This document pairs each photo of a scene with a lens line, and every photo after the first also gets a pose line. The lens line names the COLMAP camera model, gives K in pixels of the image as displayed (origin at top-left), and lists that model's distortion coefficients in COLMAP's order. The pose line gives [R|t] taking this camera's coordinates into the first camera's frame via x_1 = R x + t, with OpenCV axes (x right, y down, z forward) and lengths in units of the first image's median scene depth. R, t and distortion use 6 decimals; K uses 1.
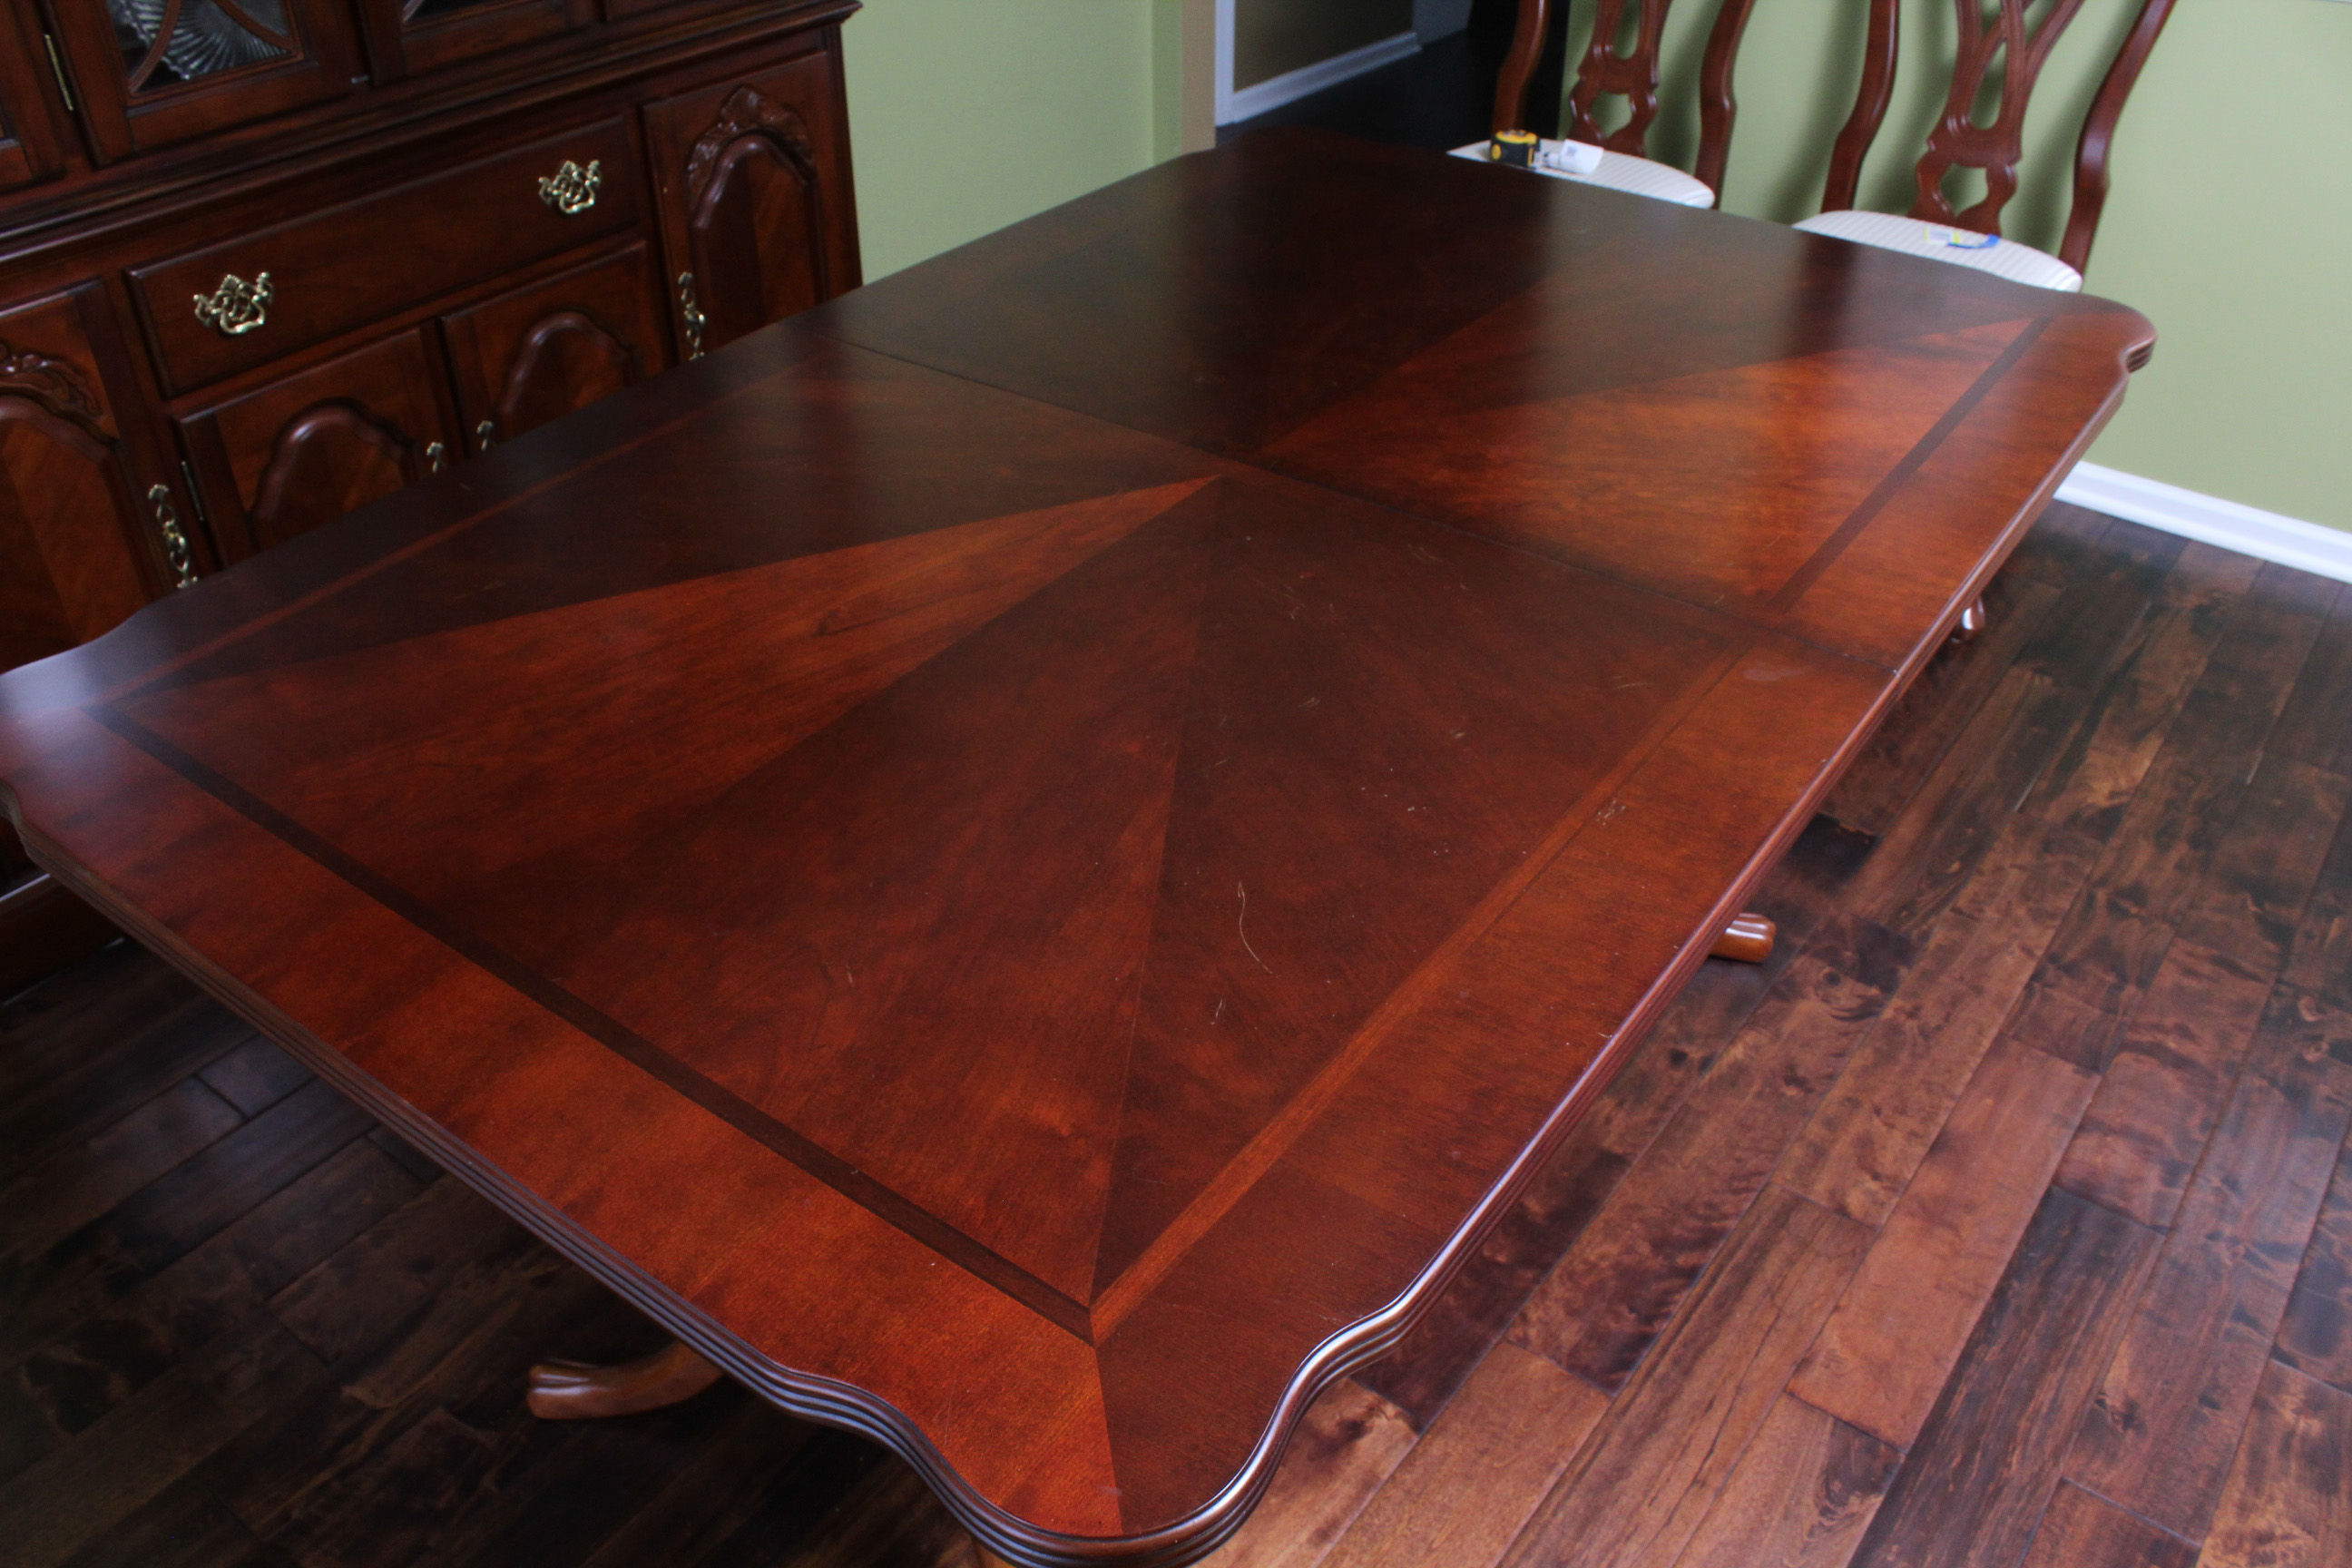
lens RADIAL K [[1909.2, 0, 1154.3], [0, 1909.2, 797.8], [0, 0, 1]] dist [-0.166440, 0.137228]
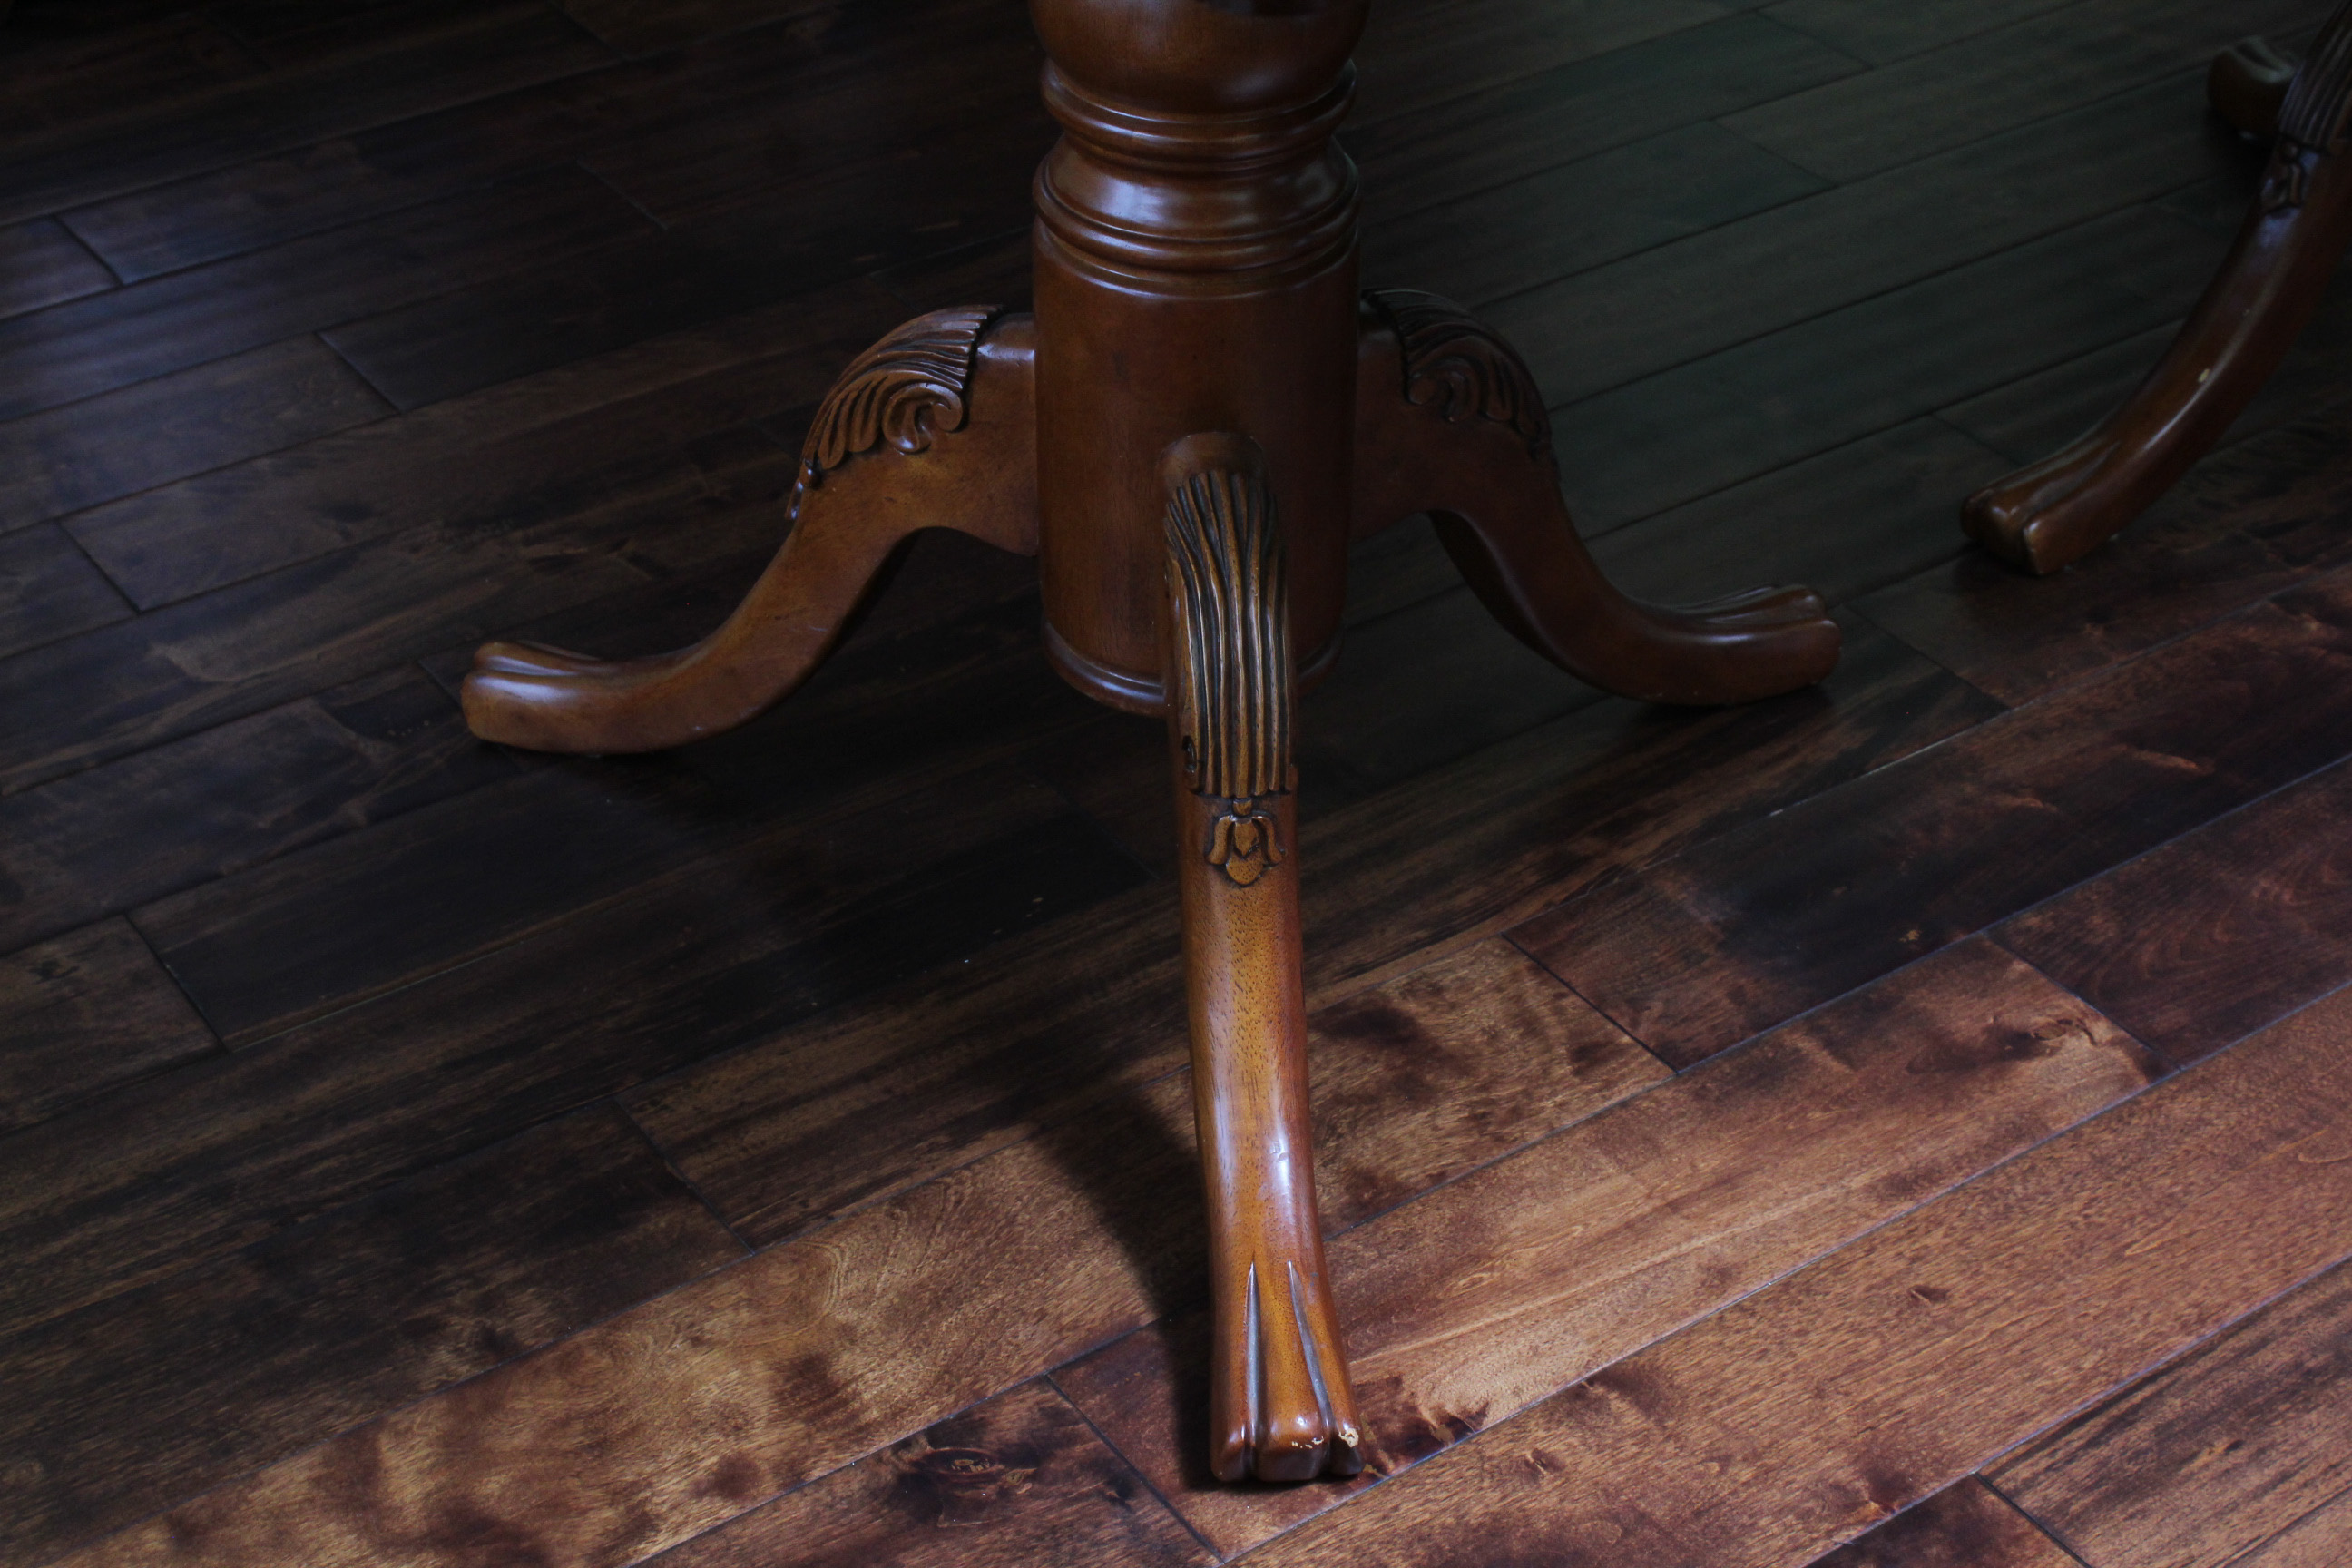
lens RADIAL K [[3629.0, 0, 1176.0], [0, 3629.0, 784.0], [0, 0, 1]] dist [-0.040287, 0.157669]
pose [[0.953499, 0.181384, -0.240708, 0.097557], [-0.183788, 0.982885, 0.012620, 0.260003], [0.238877, 0.032206, 0.970516, 0.034288]]
